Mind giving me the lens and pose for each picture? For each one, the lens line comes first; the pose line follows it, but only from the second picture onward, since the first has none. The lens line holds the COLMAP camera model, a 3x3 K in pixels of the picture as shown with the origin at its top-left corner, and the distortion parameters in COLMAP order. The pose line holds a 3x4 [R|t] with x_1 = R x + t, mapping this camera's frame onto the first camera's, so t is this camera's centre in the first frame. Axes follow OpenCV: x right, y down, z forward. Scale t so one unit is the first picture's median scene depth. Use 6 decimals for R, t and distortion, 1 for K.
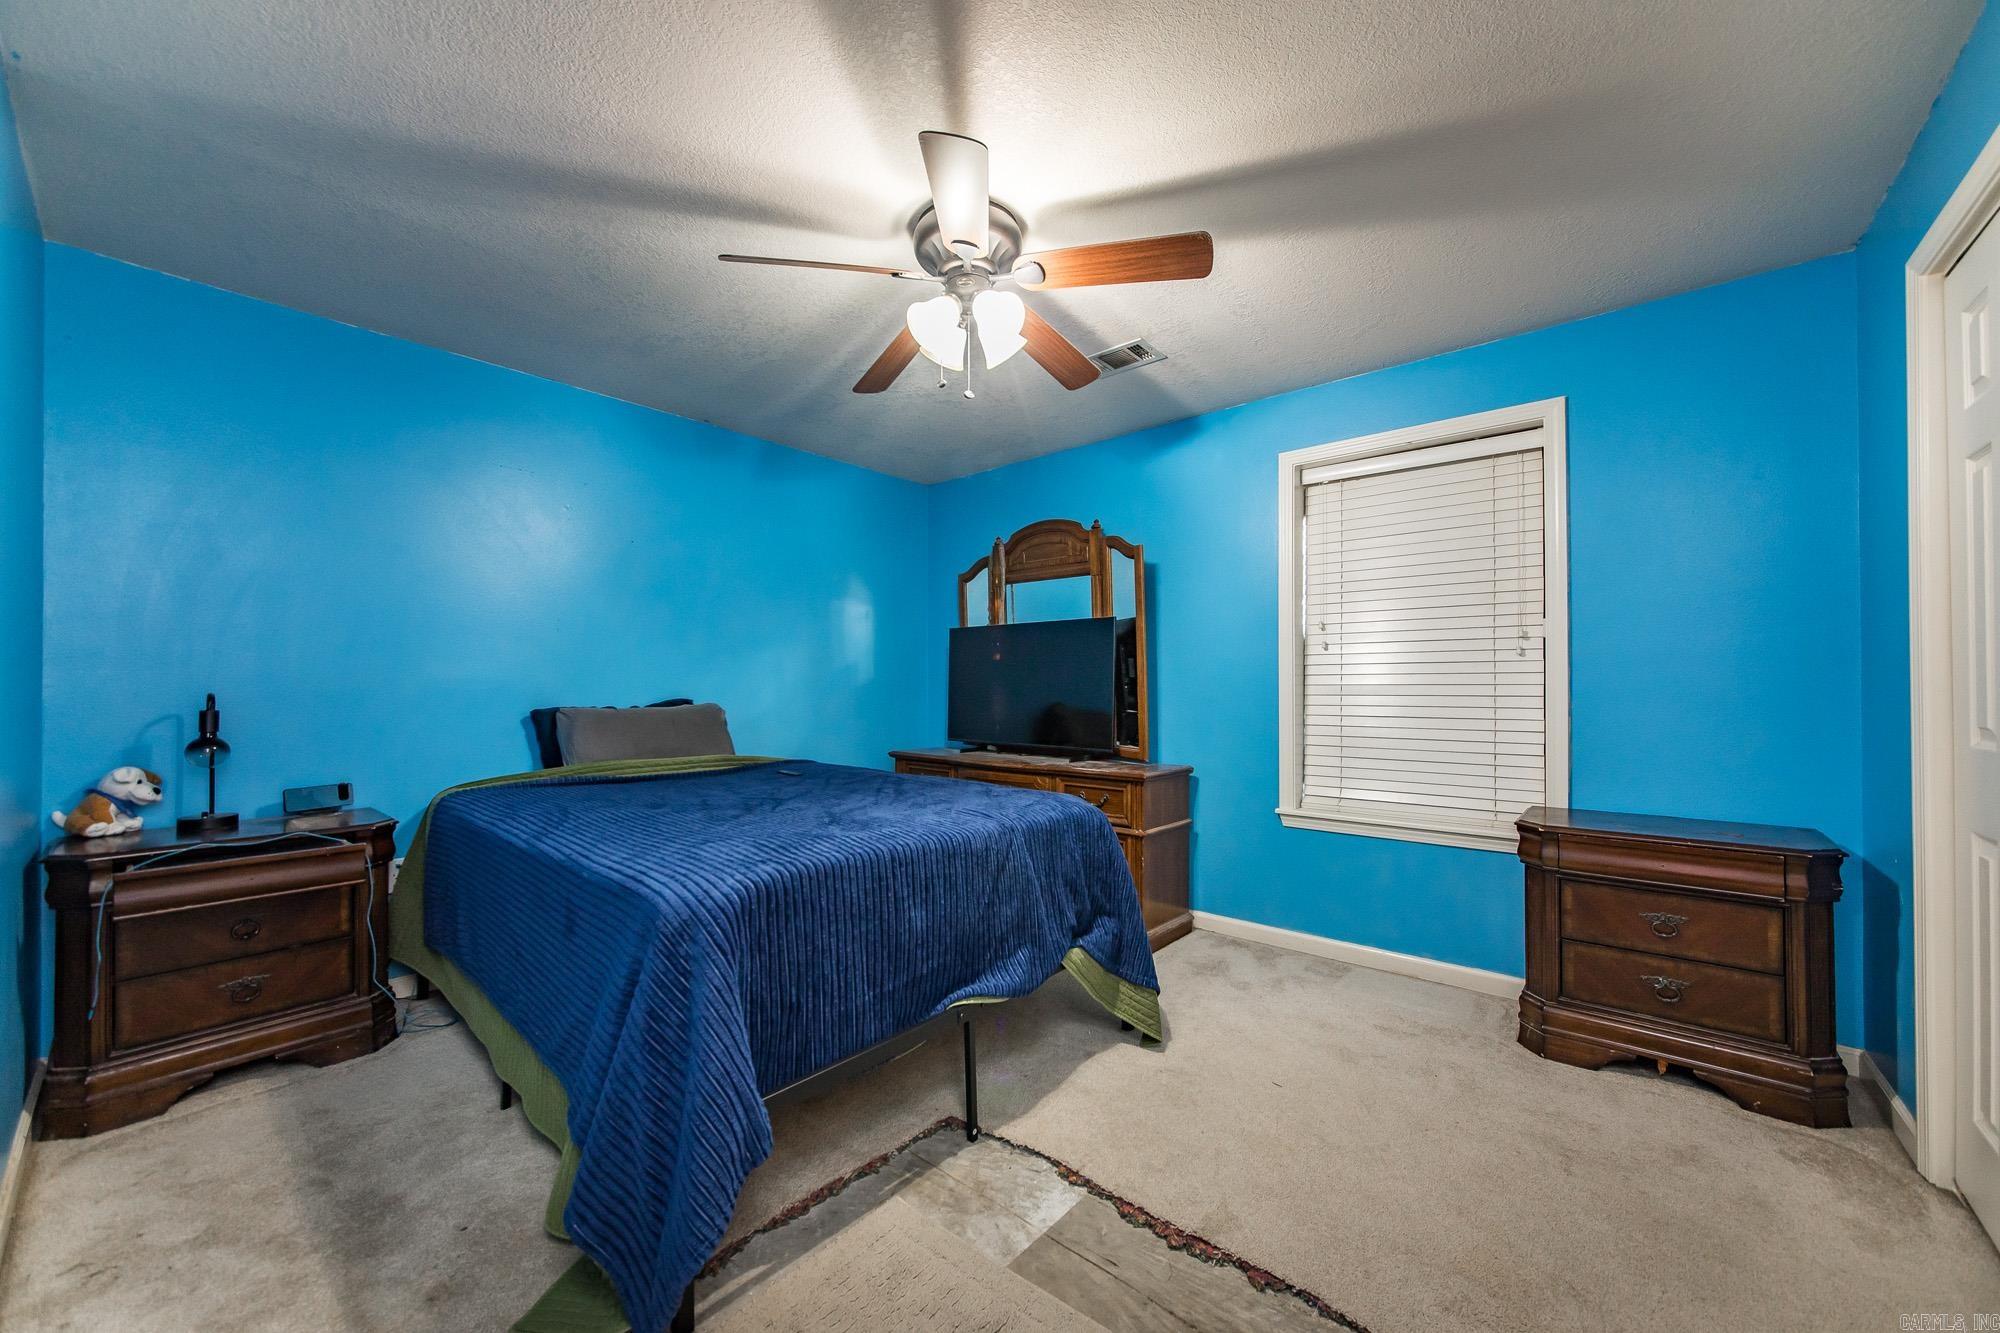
lens RADIAL K [[734.2, 0, 994.9], [0, 734.2, 672.1], [0, 0, 1]] dist [-0.005789, 0.000089]
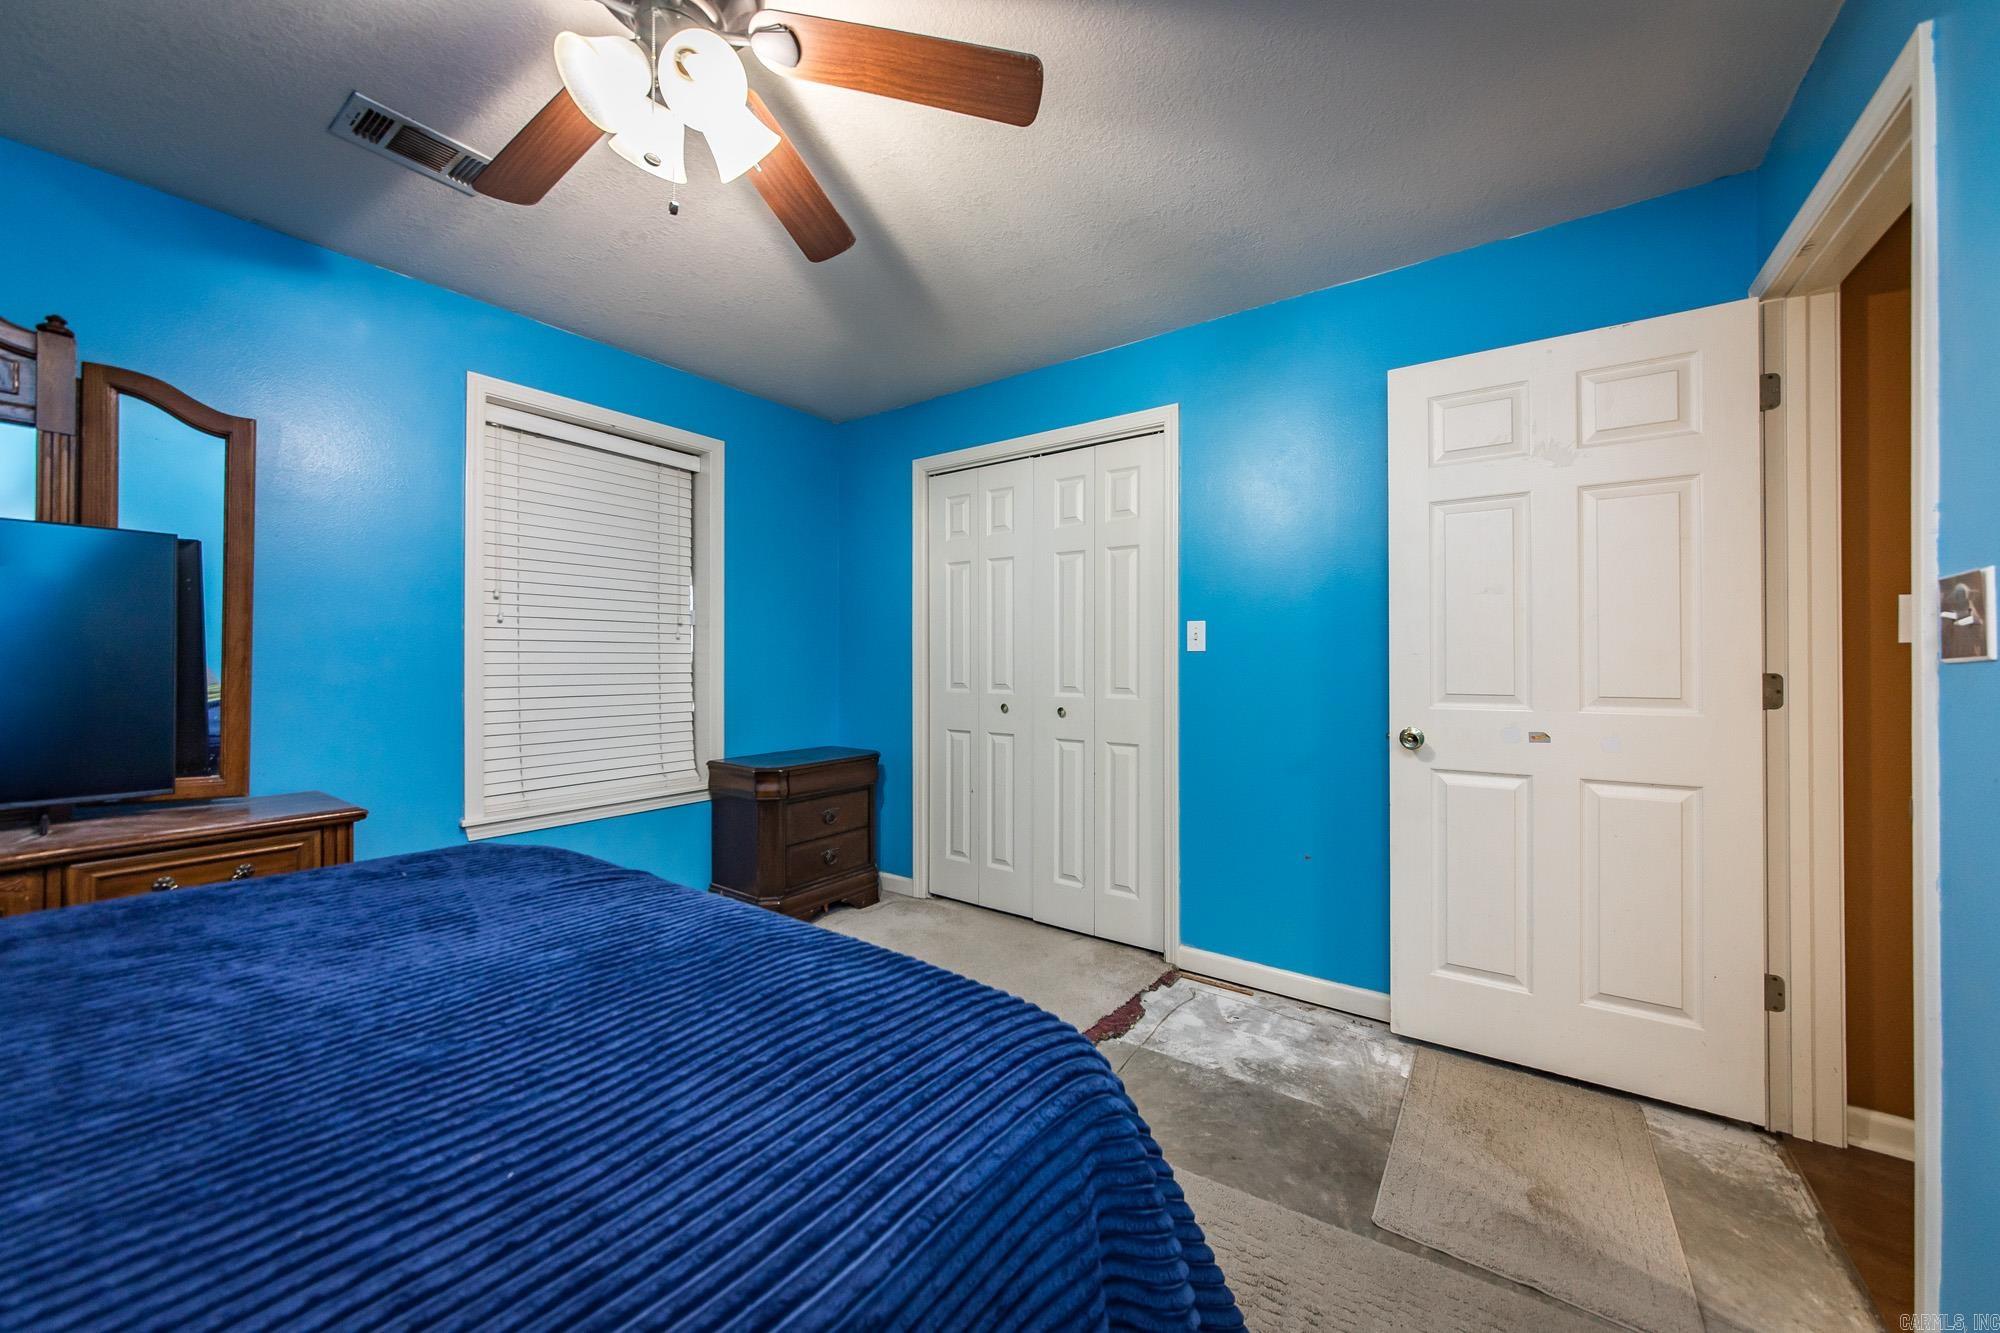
lens RADIAL K [[704.6, 0, 987.2], [0, 704.6, 661.0], [0, 0, 1]] dist [-0.000798, 0.000030]
pose [[-0.068033, 0.003213, 0.997678, -0.455203], [-0.017517, 0.999837, -0.004414, 0.008783], [-0.997529, -0.017777, -0.067966, 0.558042]]
